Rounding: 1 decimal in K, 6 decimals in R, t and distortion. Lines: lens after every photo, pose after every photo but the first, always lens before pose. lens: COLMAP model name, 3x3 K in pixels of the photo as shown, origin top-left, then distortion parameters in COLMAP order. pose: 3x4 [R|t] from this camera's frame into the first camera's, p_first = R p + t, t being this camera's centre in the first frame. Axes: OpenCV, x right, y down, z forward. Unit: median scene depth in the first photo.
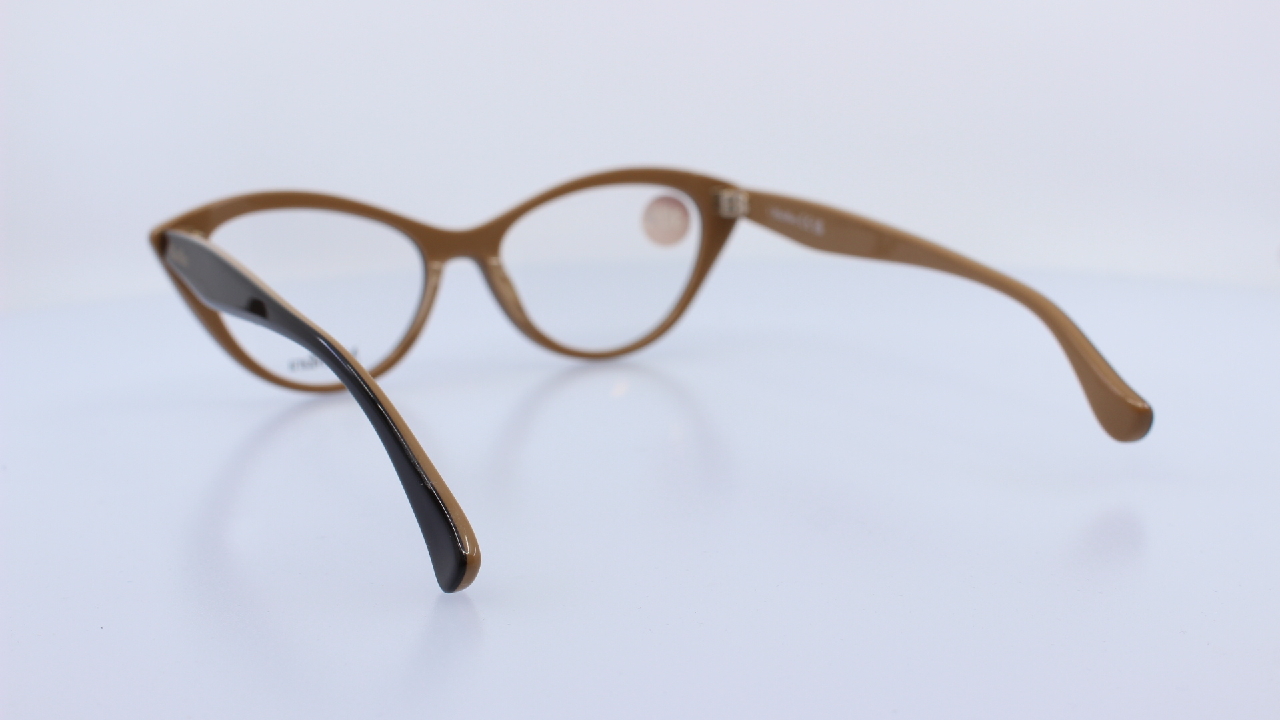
lens RADIAL K [[1696.4, 0, 637.9], [0, 1696.4, 361.0], [0, 0, 1]] dist [-0.127720, 0.000000]
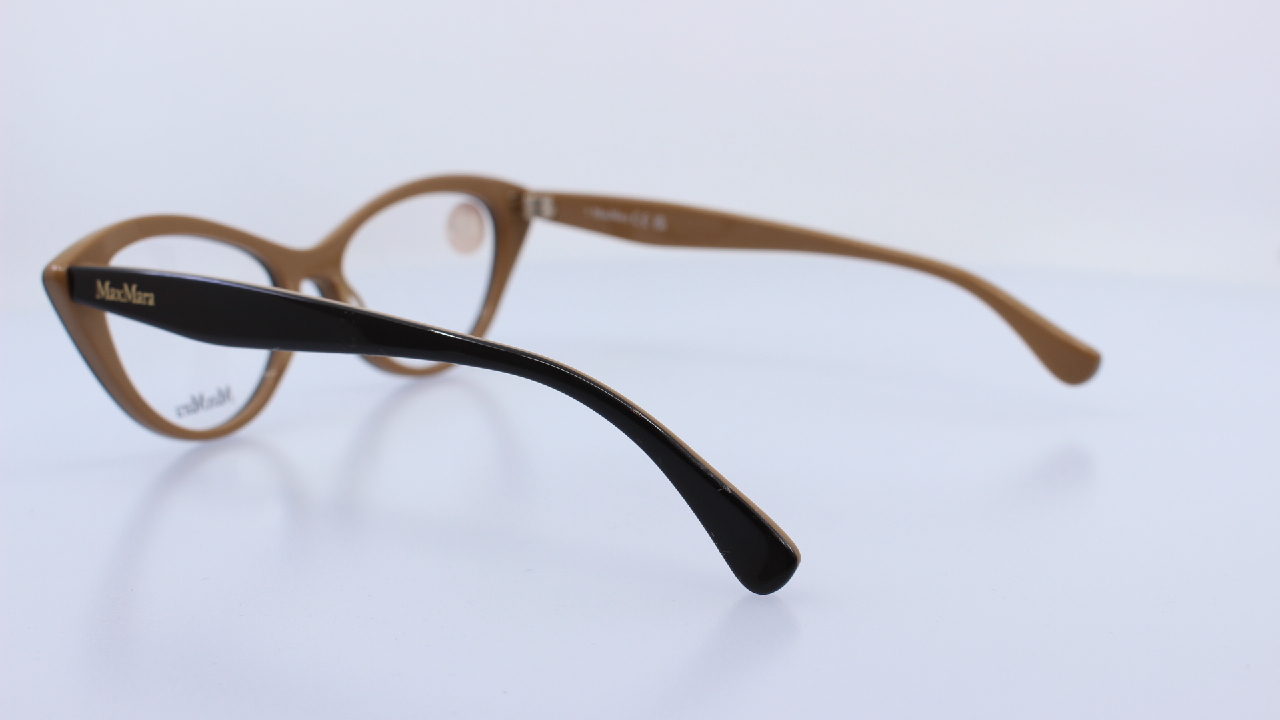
lens RADIAL K [[1696.4, 0, 647.9], [0, 1696.4, 354.9], [0, 0, 1]] dist [-0.127720, 0.000000]
pose [[0.867210, -0.094853, 0.488824, -0.395753], [0.100864, 0.994800, 0.014094, -0.013750], [-0.487619, 0.037083, 0.872269, 0.102512]]
